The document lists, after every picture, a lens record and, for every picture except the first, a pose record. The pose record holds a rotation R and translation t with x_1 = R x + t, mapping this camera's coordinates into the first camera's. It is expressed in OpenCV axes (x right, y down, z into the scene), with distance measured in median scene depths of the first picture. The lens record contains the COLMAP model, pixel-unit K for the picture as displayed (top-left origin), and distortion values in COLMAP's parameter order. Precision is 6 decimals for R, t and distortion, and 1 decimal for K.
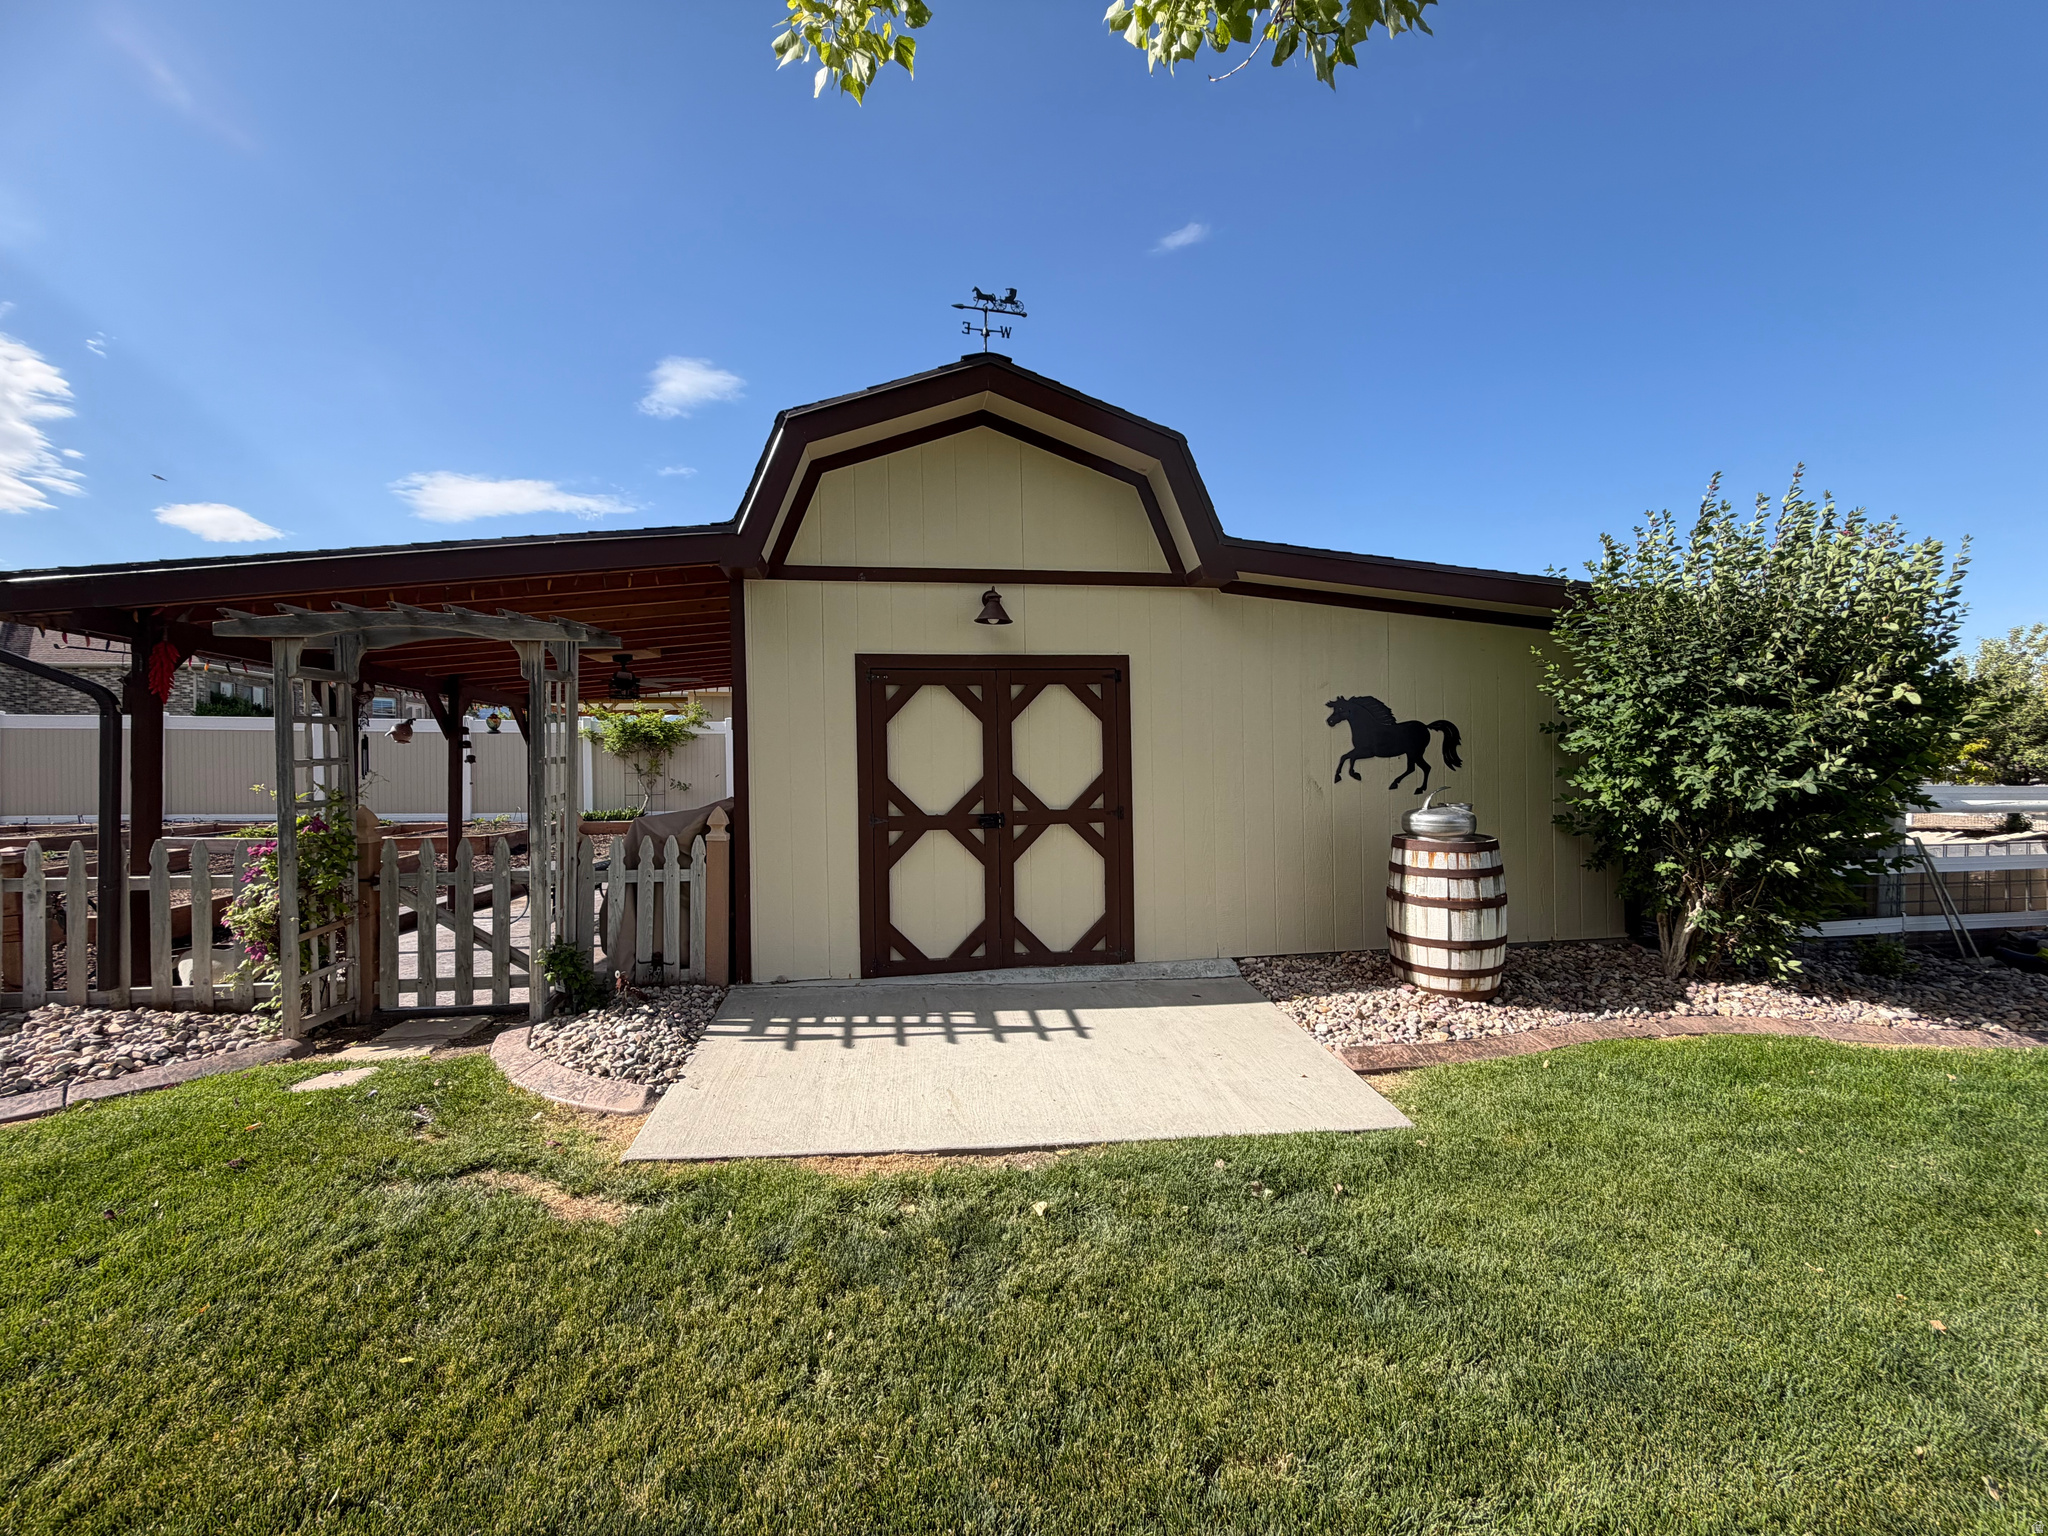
lens RADIAL K [[811.1, 0, 1016.5], [0, 811.1, 770.6], [0, 0, 1]] dist [-0.001085, 0.000120]
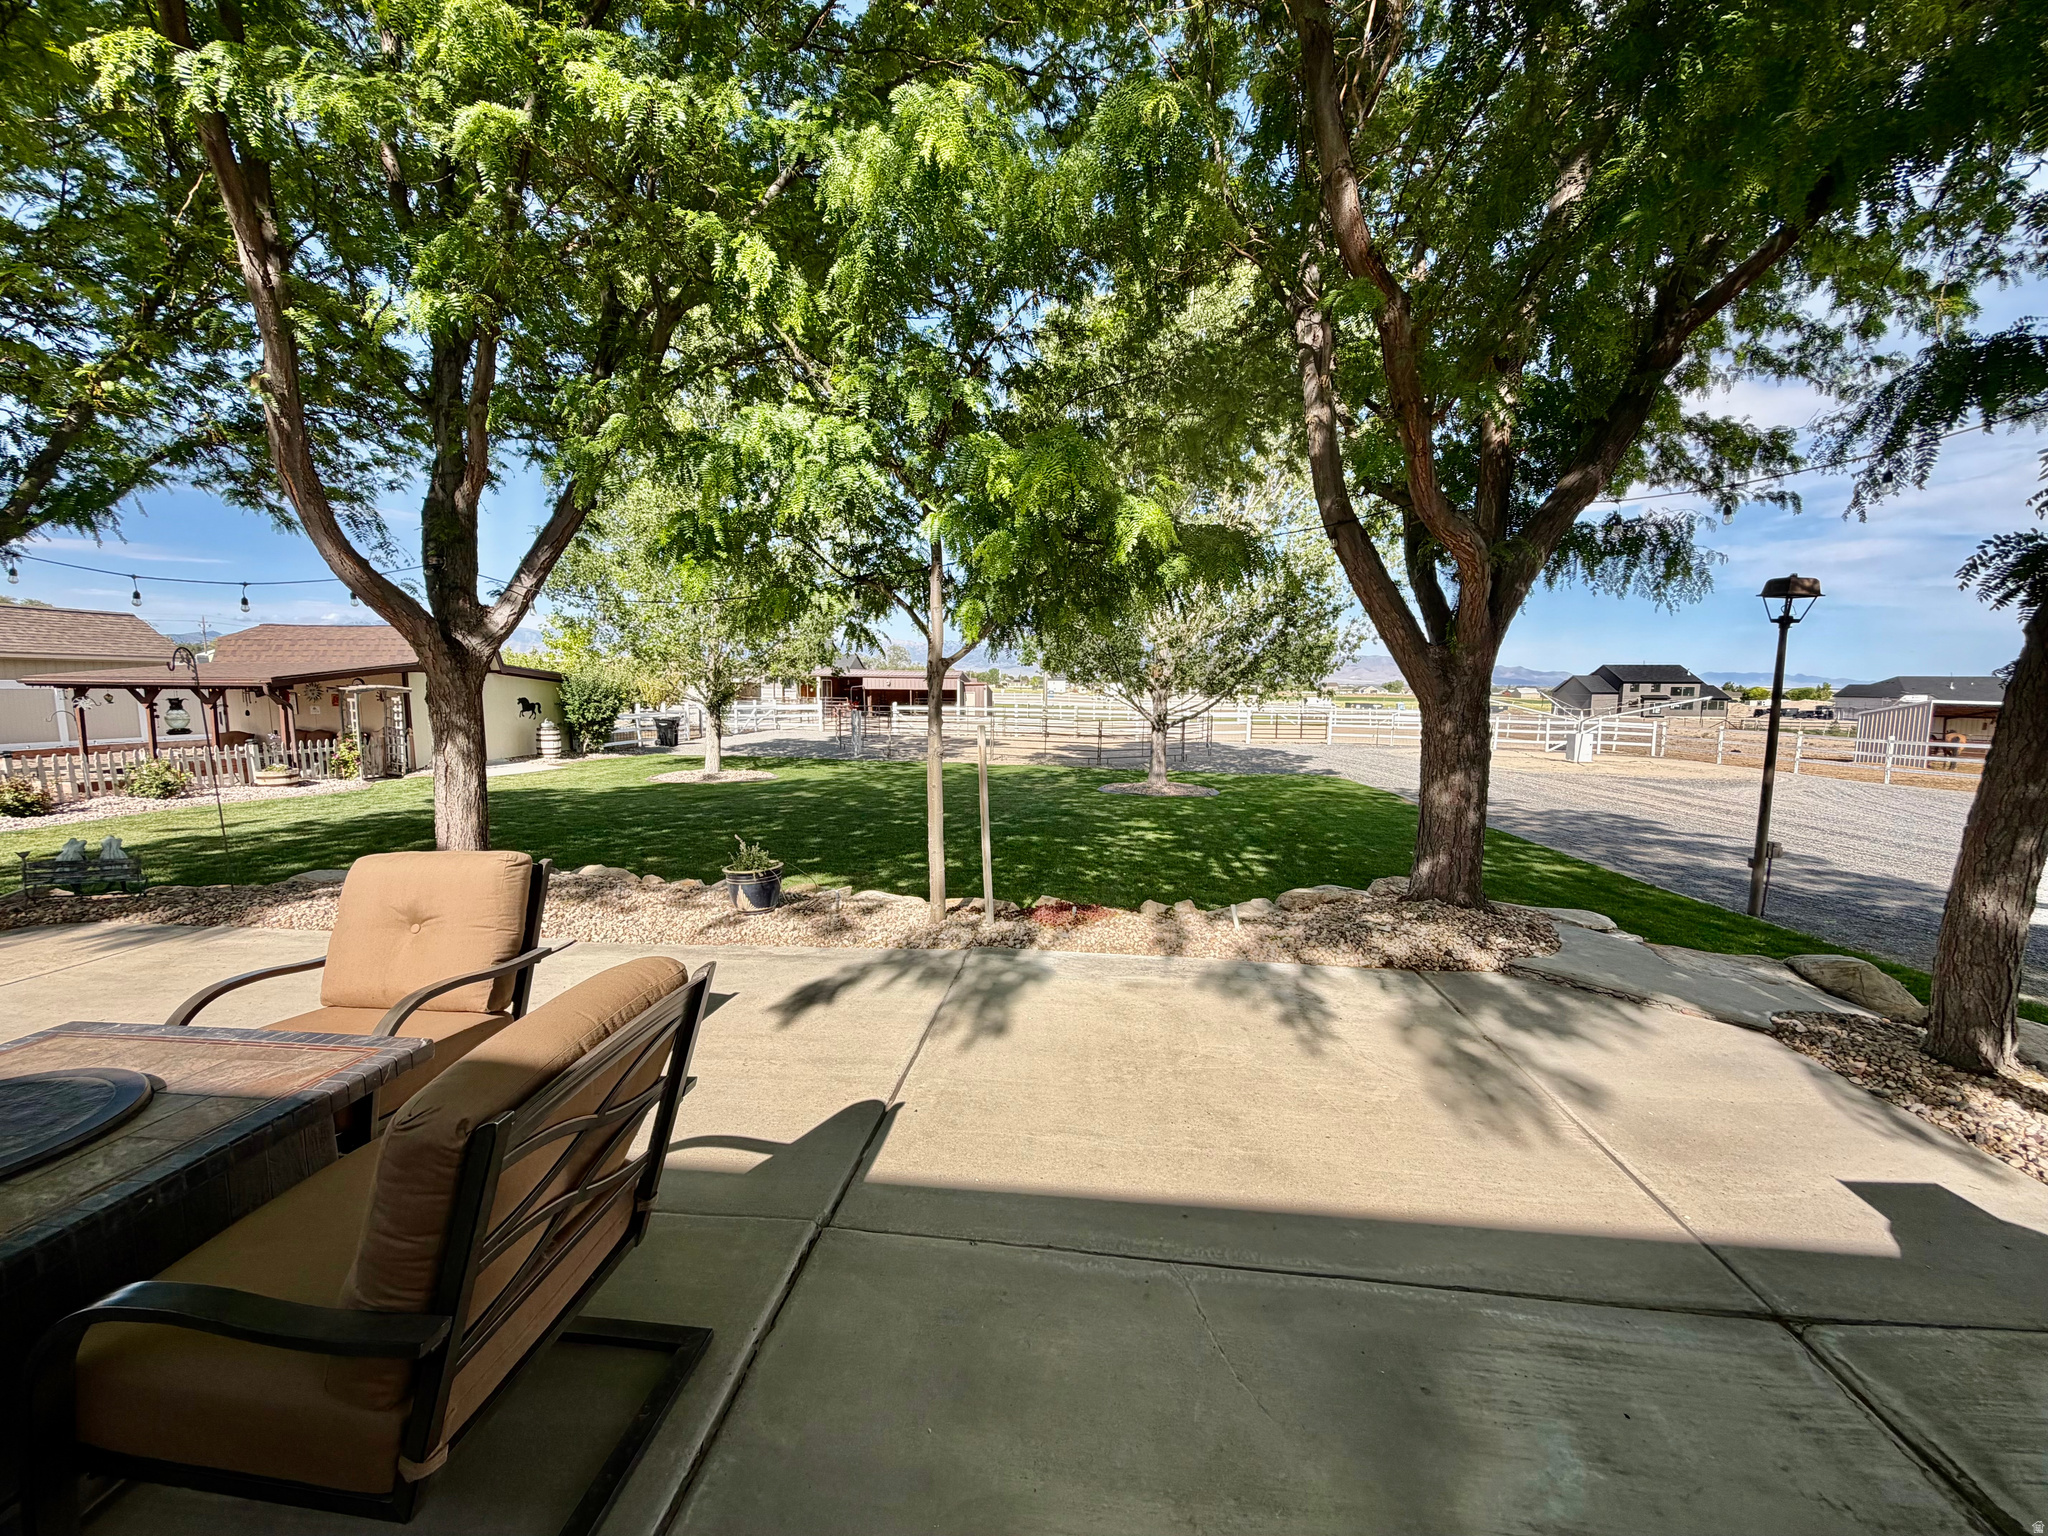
lens RADIAL K [[816.6, 0, 1015.9], [0, 816.6, 767.5], [0, 0, 1]] dist [0.000197, -0.000033]
pose [[0.253364, -0.087494, 0.963406, -3.913206], [-0.011161, 0.995571, 0.093351, -0.192844], [-0.967307, -0.034405, 0.251266, -3.309265]]
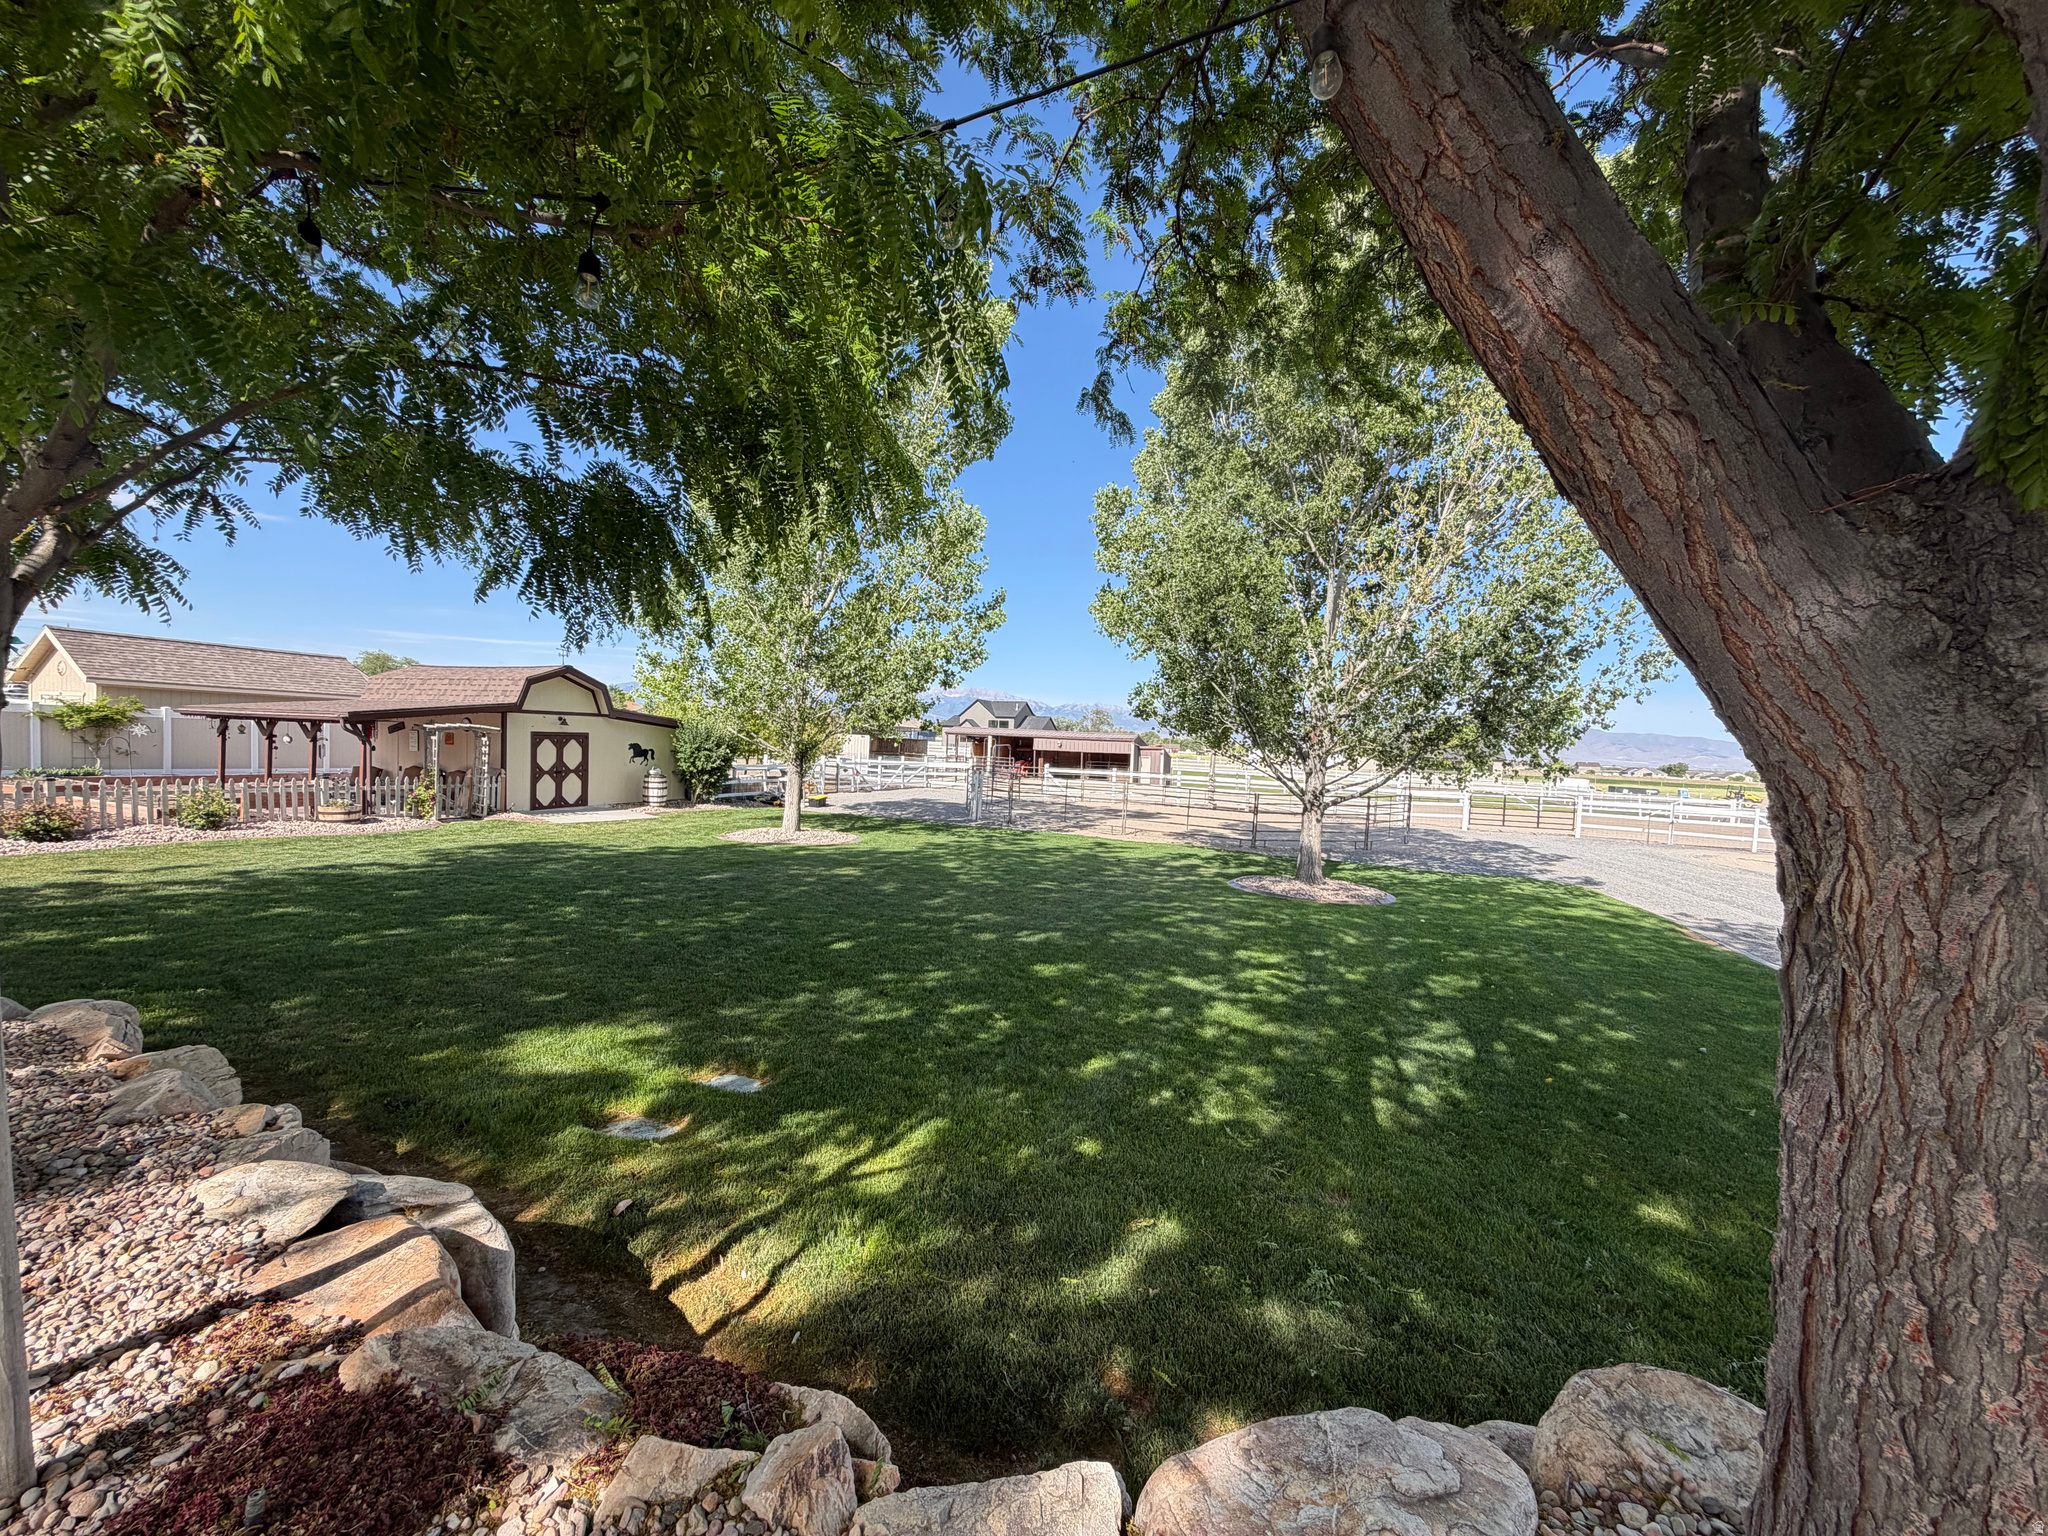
lens RADIAL K [[817.7, 0, 1016.2], [0, 817.7, 770.9], [0, 0, 1]] dist [-0.003029, 0.000226]
pose [[0.482051, -0.000765, 0.876143, -2.931612], [-0.047060, 0.998533, 0.026764, -0.190710], [-0.874878, -0.054132, 0.481308, -3.492046]]
